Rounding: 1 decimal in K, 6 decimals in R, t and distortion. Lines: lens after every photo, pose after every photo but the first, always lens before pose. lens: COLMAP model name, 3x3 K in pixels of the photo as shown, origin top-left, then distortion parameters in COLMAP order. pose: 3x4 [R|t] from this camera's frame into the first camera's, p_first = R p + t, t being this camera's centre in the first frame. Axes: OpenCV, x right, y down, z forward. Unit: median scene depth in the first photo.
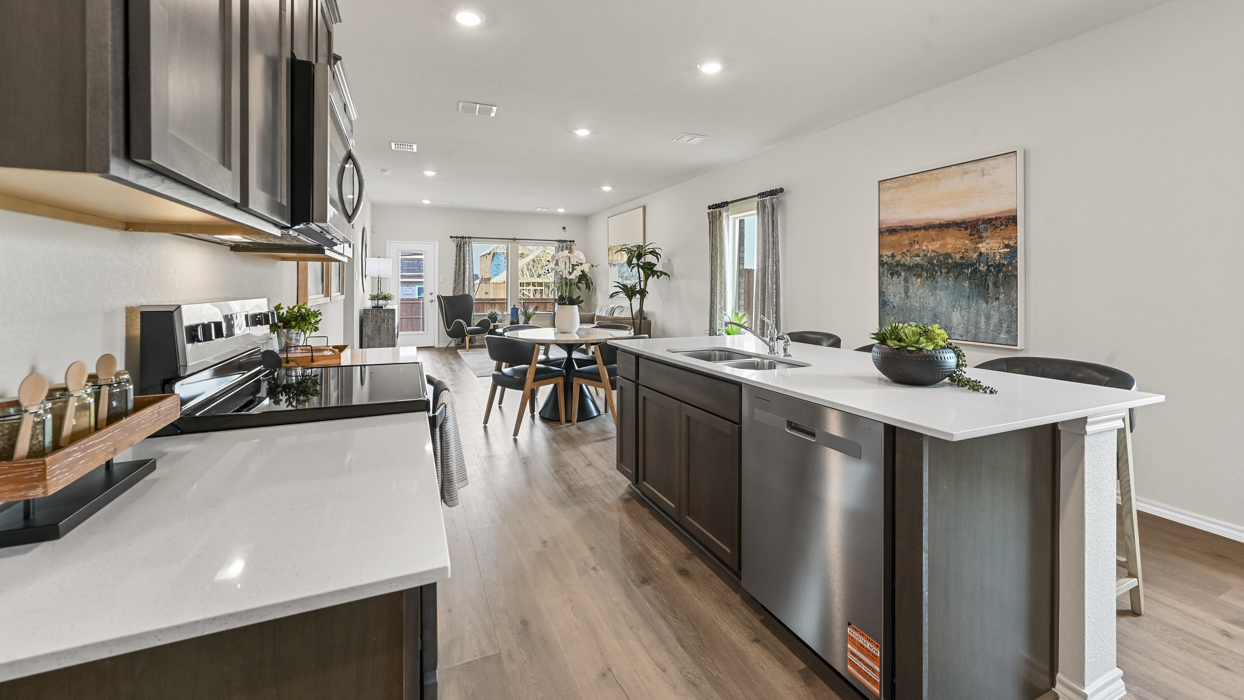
lens RADIAL K [[489.9, 0, 619.3], [0, 489.9, 282.9], [0, 0, 1]] dist [-0.000031, 0.000365]
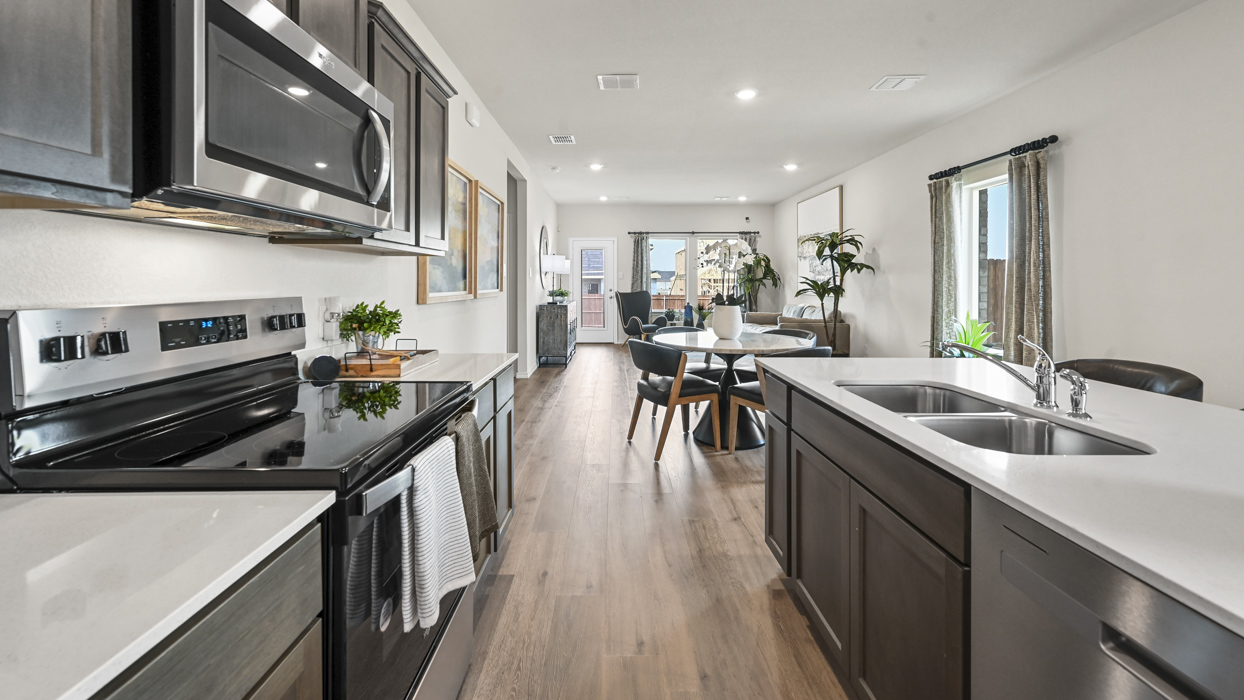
lens RADIAL K [[489.4, 0, 620.7], [0, 489.4, 281.5], [0, 0, 1]] dist [-0.000288, 0.000120]
pose [[0.922235, -0.002091, -0.386624, 0.036182], [0.003974, 0.999984, 0.004071, 0.000673], [0.386609, -0.005291, 0.922228, 0.128406]]
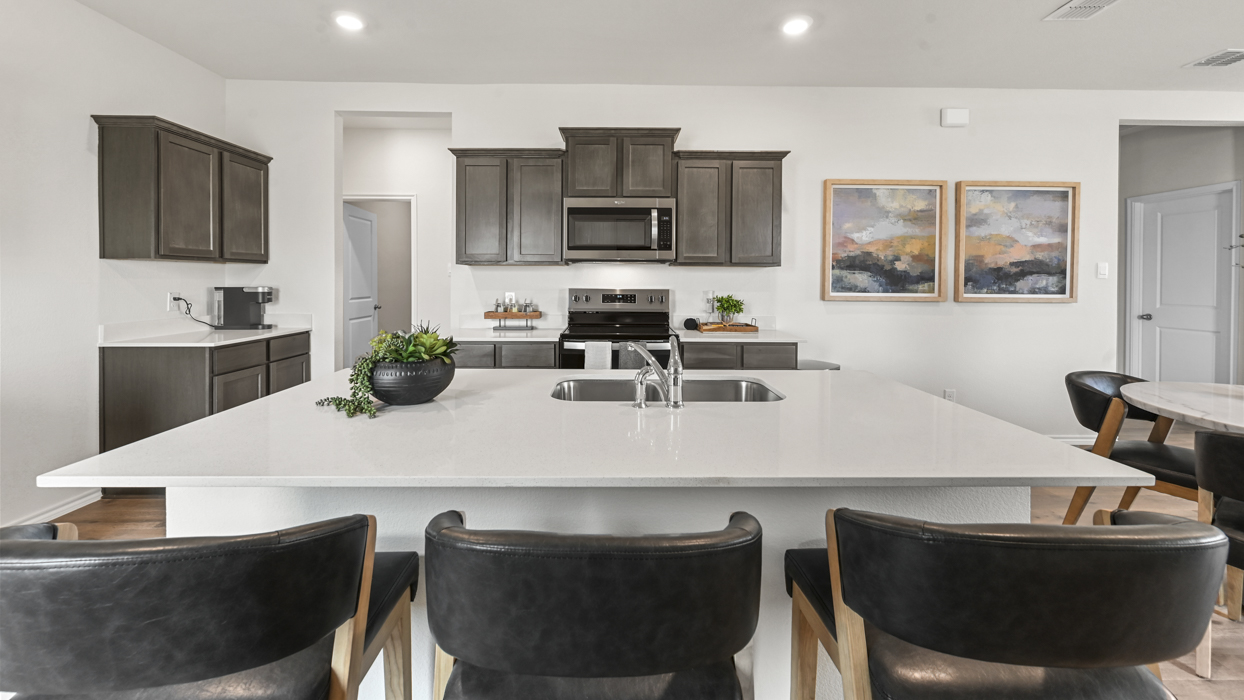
lens RADIAL K [[489.9, 0, 619.3], [0, 489.9, 282.9], [0, 0, 1]] dist [-0.000031, 0.000365]
pose [[-0.383068, 0.003073, -0.923715, 0.348862], [-0.003467, 0.999983, 0.004764, -0.001039], [0.923714, 0.005028, -0.383050, 0.467931]]
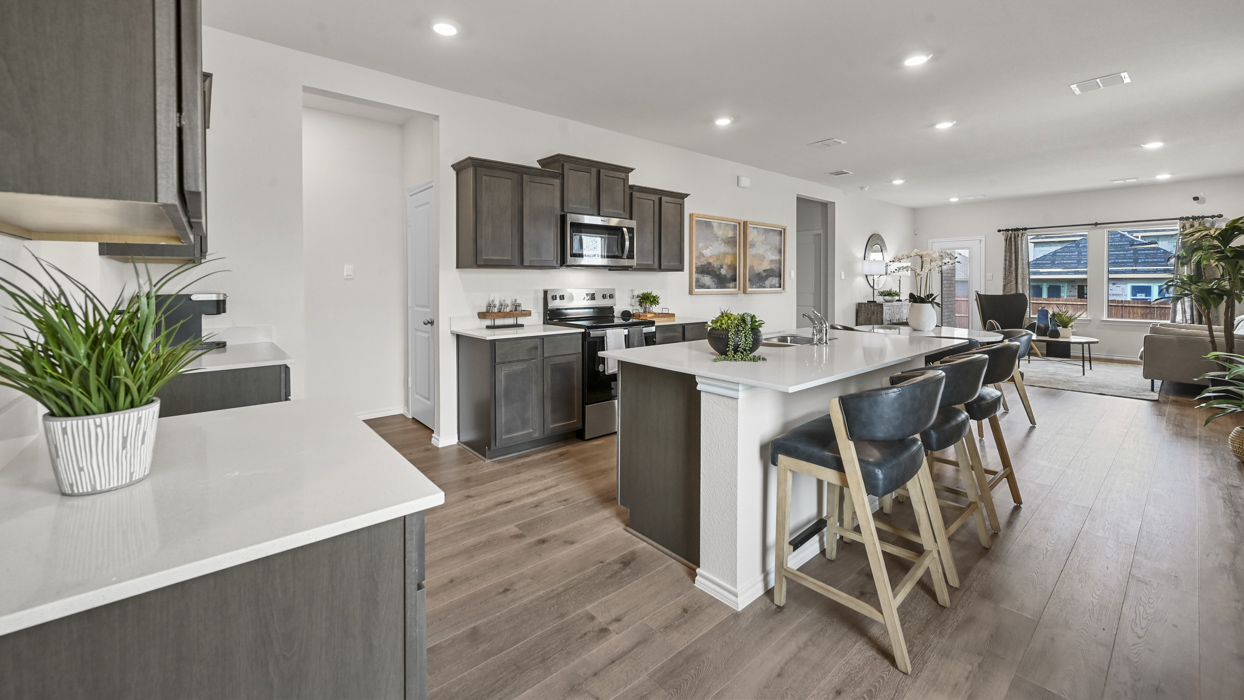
lens RADIAL K [[489.9, 0, 619.3], [0, 489.9, 282.9], [0, 0, 1]] dist [-0.000031, 0.000365]
pose [[0.291756, 0.001502, -0.956491, 0.512764], [0.003916, 0.999989, 0.002765, -0.001760], [0.956485, -0.004553, 0.291747, 0.083633]]
